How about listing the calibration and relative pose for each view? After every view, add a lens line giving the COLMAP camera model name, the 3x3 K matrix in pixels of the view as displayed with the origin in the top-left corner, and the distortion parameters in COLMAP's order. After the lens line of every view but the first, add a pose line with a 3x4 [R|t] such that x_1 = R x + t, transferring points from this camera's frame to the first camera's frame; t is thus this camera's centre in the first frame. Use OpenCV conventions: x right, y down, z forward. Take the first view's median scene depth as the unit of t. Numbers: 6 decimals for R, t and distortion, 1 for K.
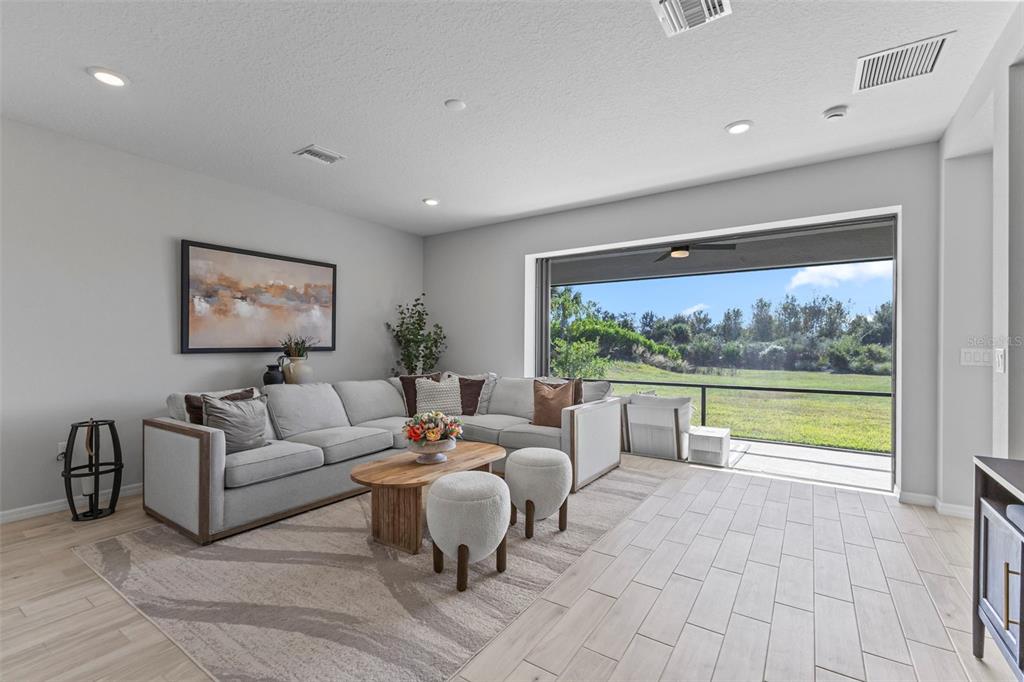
lens RADIAL K [[443.3, 0, 513.8], [0, 443.3, 350.5], [0, 0, 1]] dist [0.015357, 0.000233]
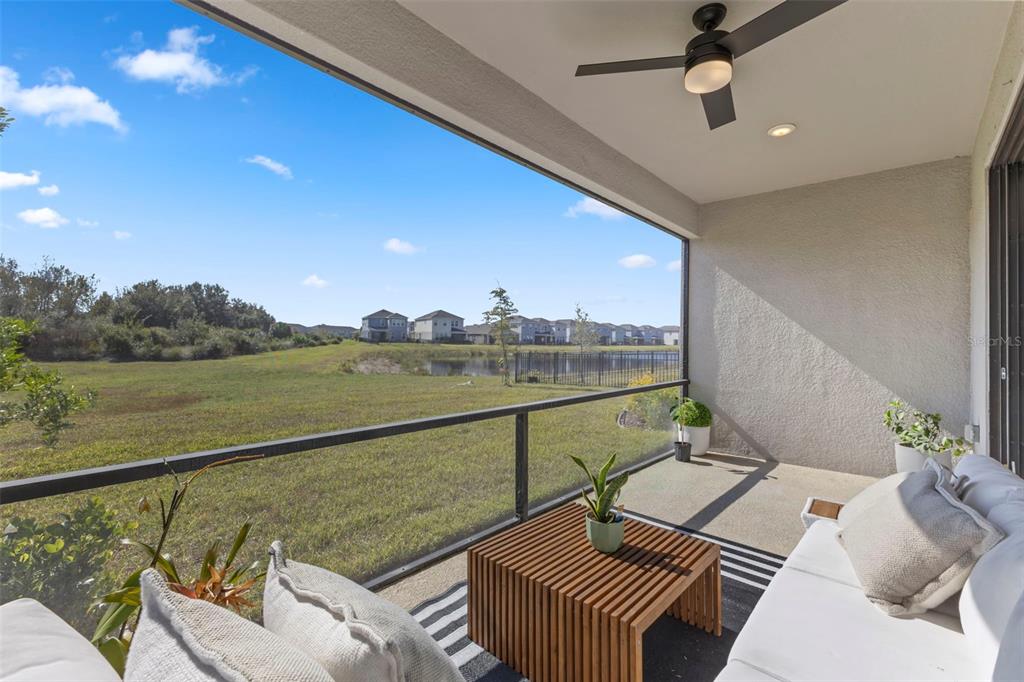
lens RADIAL K [[450.4, 0, 510.2], [0, 450.4, 333.7], [0, 0, 1]] dist [0.012815, 0.000002]
pose [[0.144029, 0.004102, 0.989565, -0.006437], [-0.002549, 0.999990, -0.003774, 0.001030], [-0.989570, -0.001979, 0.144038, 0.213829]]
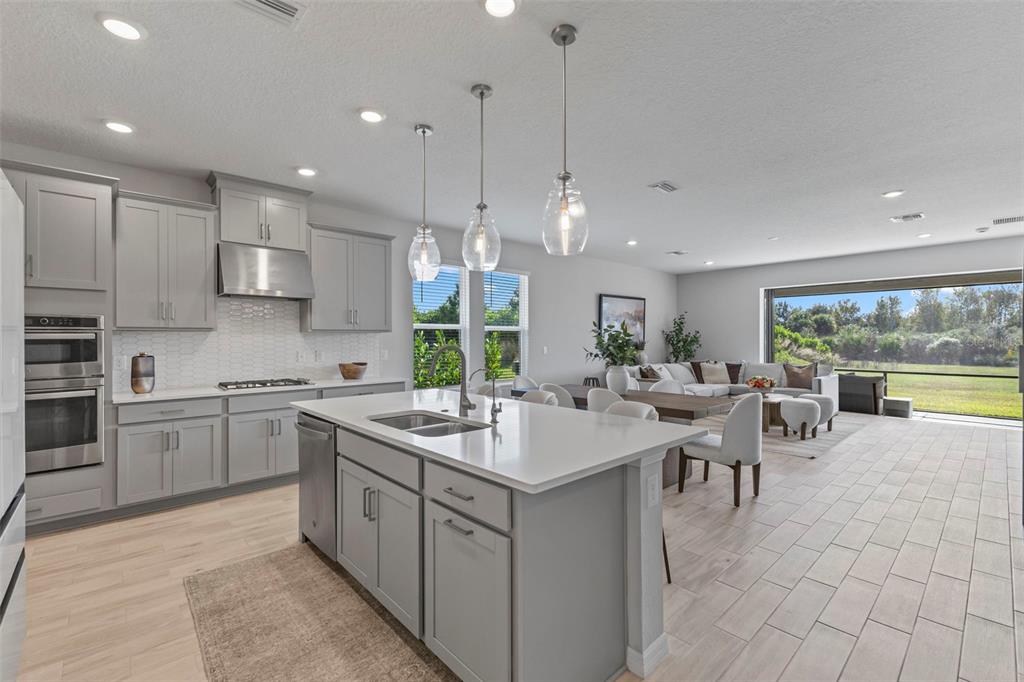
lens RADIAL K [[440.6, 0, 514.8], [0, 440.6, 338.9], [0, 0, 1]] dist [0.026504, -0.009754]
pose [[0.971972, -0.003891, -0.235066, -0.081148], [0.001765, 0.999956, -0.009256, -0.002543], [0.235091, 0.008582, 0.971935, -0.137873]]
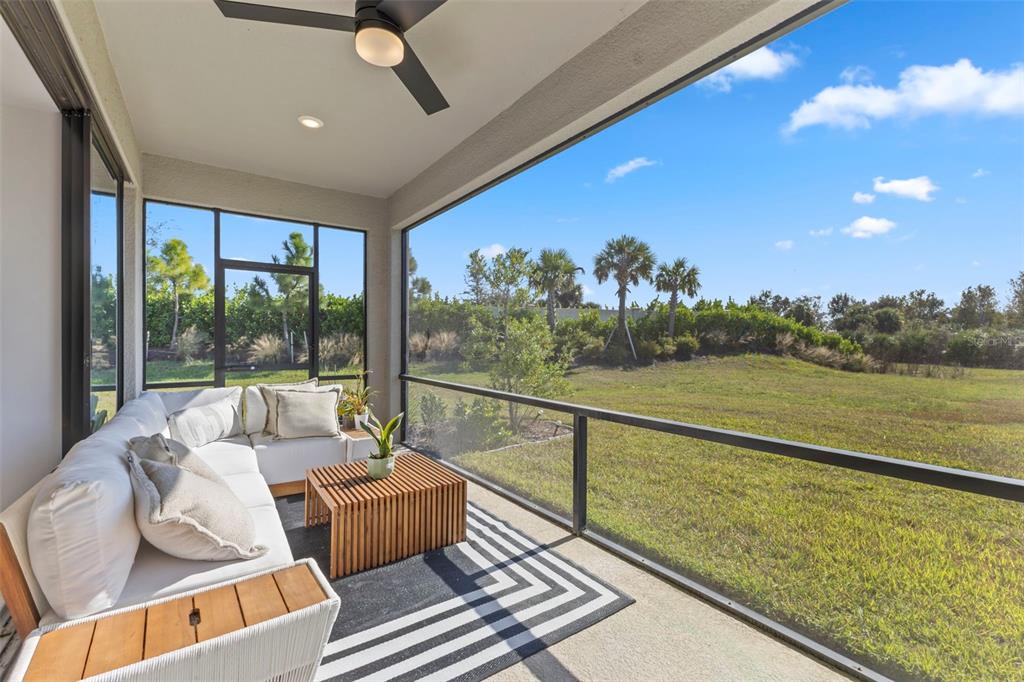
lens RADIAL K [[440.6, 0, 514.8], [0, 440.6, 338.9], [0, 0, 1]] dist [0.026504, -0.009754]
pose [[0.936875, -0.004115, -0.349640, 0.115785], [0.000740, 0.999952, -0.009786, 0.003815], [0.349663, 0.008909, 0.936833, 0.134735]]
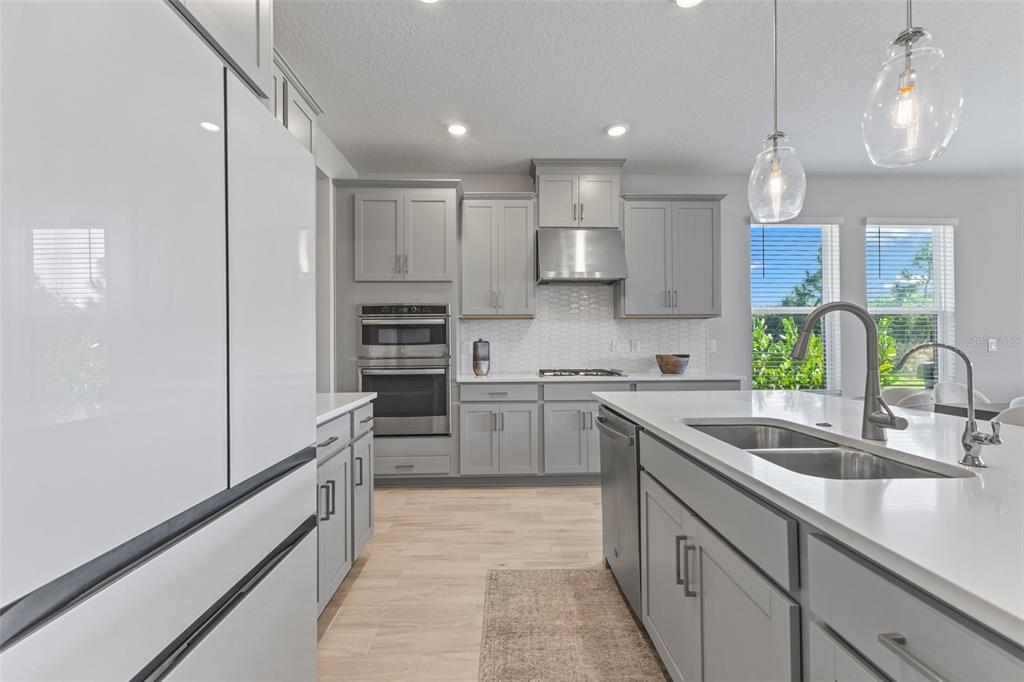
lens RADIAL K [[442.2, 0, 512.0], [0, 442.2, 341.0], [0, 0, 1]] dist [0.011515, -0.000159]
pose [[0.581922, -0.009064, -0.813194, -0.093996], [0.000905, 0.999944, -0.010498, 0.001647], [0.813244, 0.005373, 0.581897, -0.115155]]
